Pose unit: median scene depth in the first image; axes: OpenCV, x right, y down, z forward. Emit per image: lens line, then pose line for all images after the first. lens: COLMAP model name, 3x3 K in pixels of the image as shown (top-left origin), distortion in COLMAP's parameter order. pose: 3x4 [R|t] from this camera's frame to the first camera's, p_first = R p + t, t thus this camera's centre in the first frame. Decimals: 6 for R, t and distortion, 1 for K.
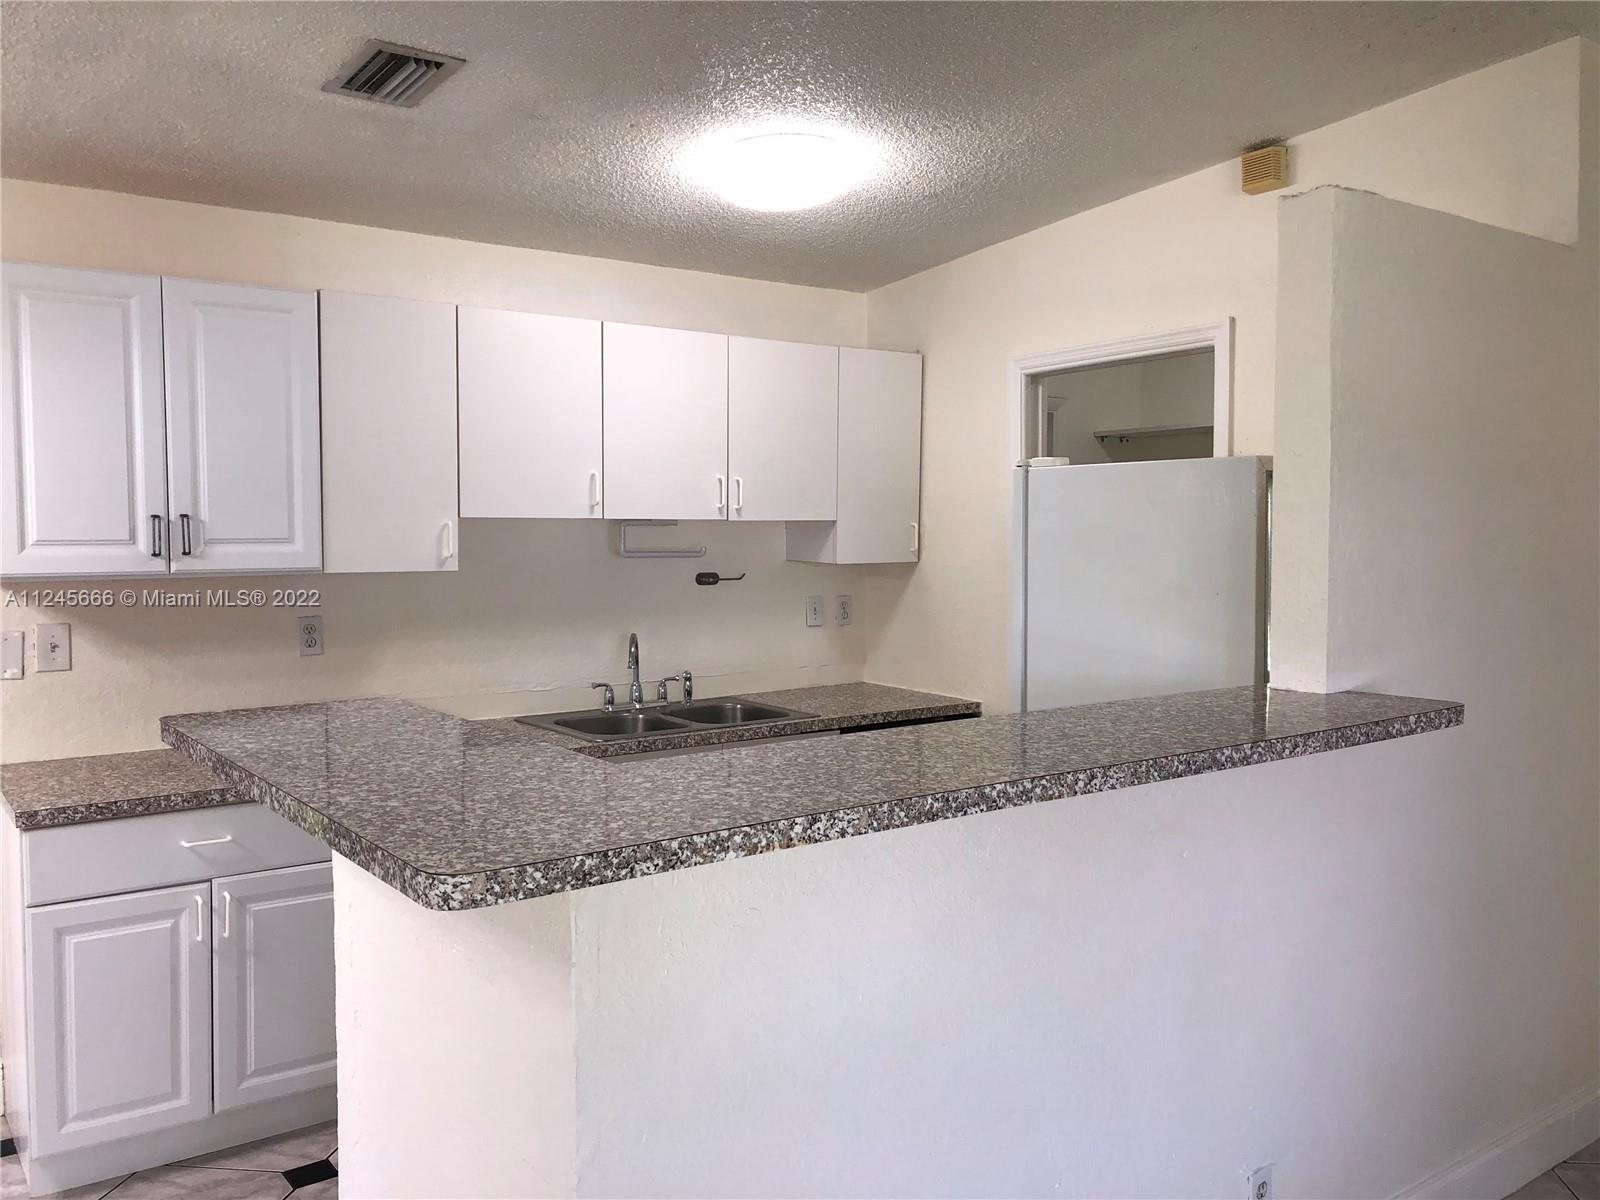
lens RADIAL K [[1303.0, 0, 803.3], [0, 1303.0, 598.6], [0, 0, 1]] dist [0.033146, -0.051948]
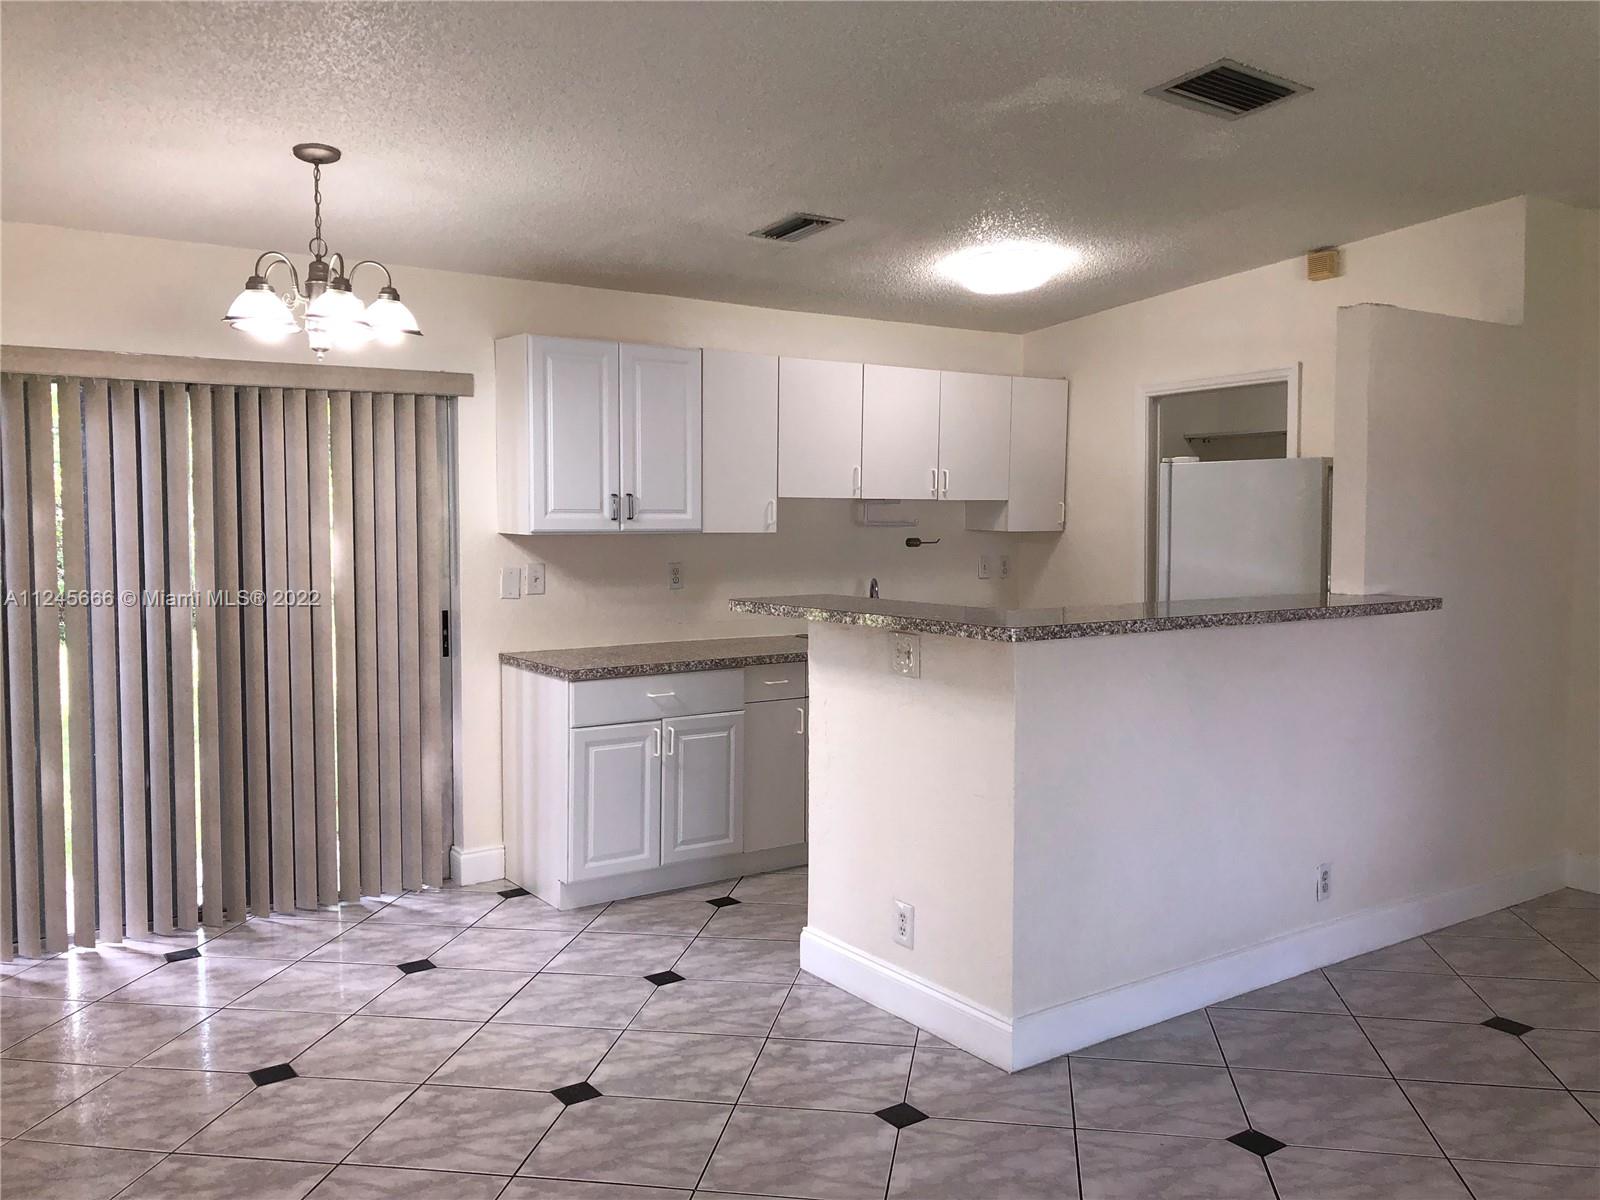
lens RADIAL K [[1303.0, 0, 792.7], [0, 1303.0, 598.2], [0, 0, 1]] dist [0.033146, -0.051948]
pose [[0.999593, 0.003455, -0.028330, -0.221757], [-0.003284, 0.999976, 0.006069, 0.049345], [0.028351, -0.005974, 0.999580, -0.543701]]
